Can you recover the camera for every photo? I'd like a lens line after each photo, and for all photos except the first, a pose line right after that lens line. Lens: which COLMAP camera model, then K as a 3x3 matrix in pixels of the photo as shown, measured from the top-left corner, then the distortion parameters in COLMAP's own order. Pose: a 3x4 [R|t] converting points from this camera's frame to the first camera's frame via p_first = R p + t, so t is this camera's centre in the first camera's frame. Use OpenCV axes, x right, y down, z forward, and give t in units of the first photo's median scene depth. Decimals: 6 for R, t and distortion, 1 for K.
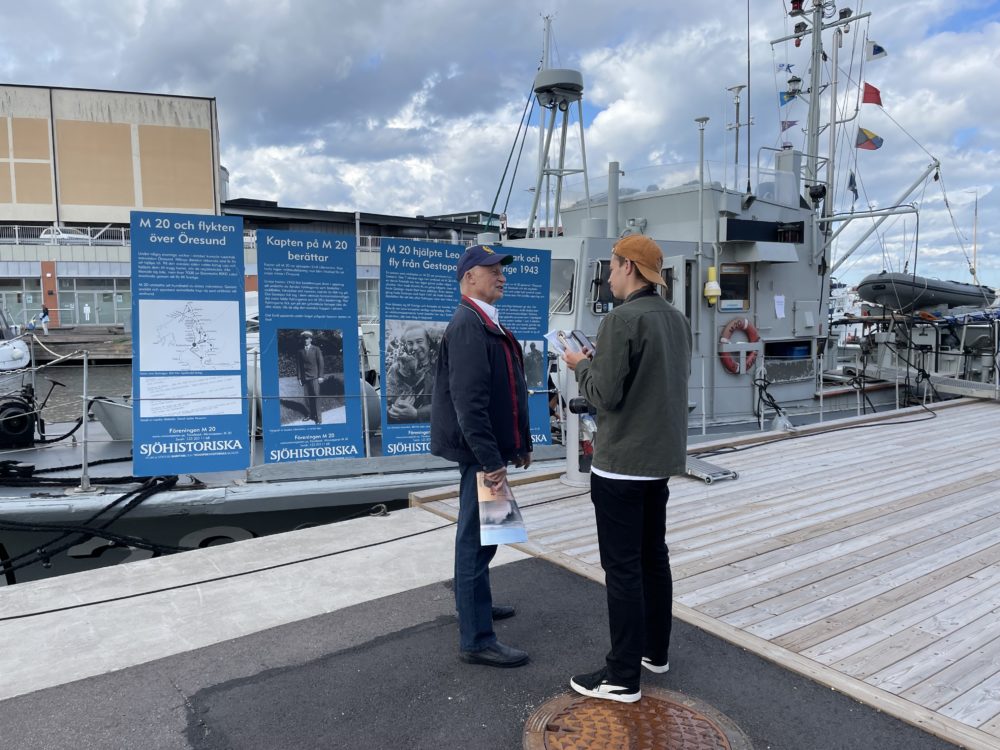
lens RADIAL K [[771.1, 0, 506.0], [0, 771.1, 367.9], [0, 0, 1]] dist [0.082305, -0.049218]
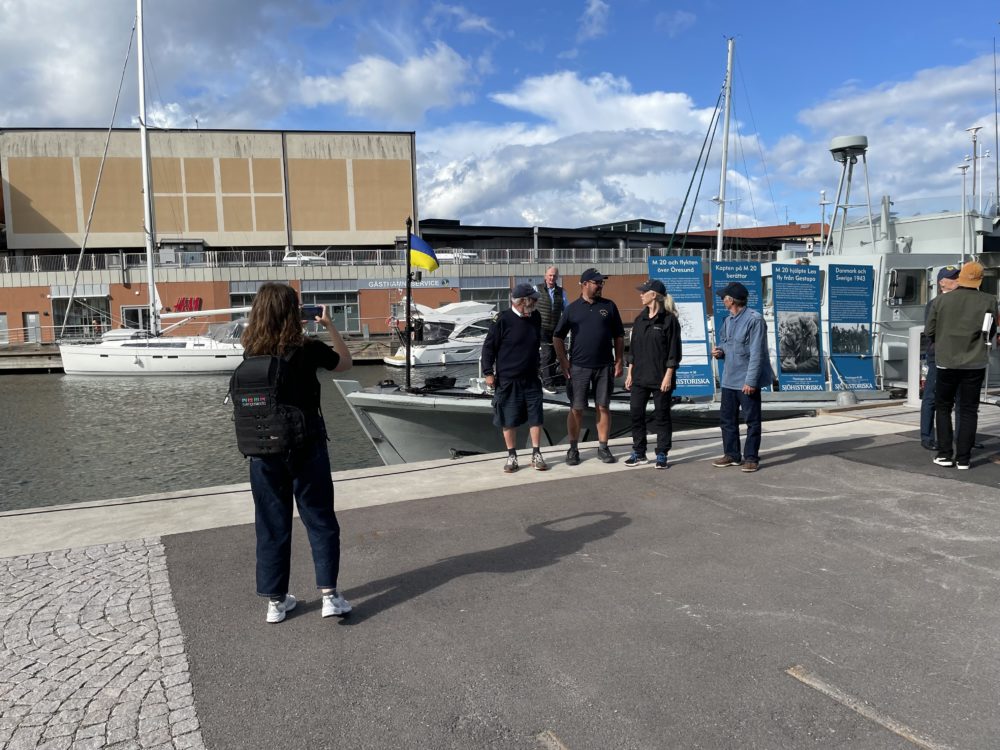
lens RADIAL K [[771.1, 0, 494.8], [0, 771.1, 384.6], [0, 0, 1]] dist [0.082305, -0.049218]
pose [[0.983360, 0.000700, -0.181665, -0.311254], [0.001513, 0.999926, 0.012043, 0.051728], [0.181660, -0.012117, 0.983287, -0.536494]]
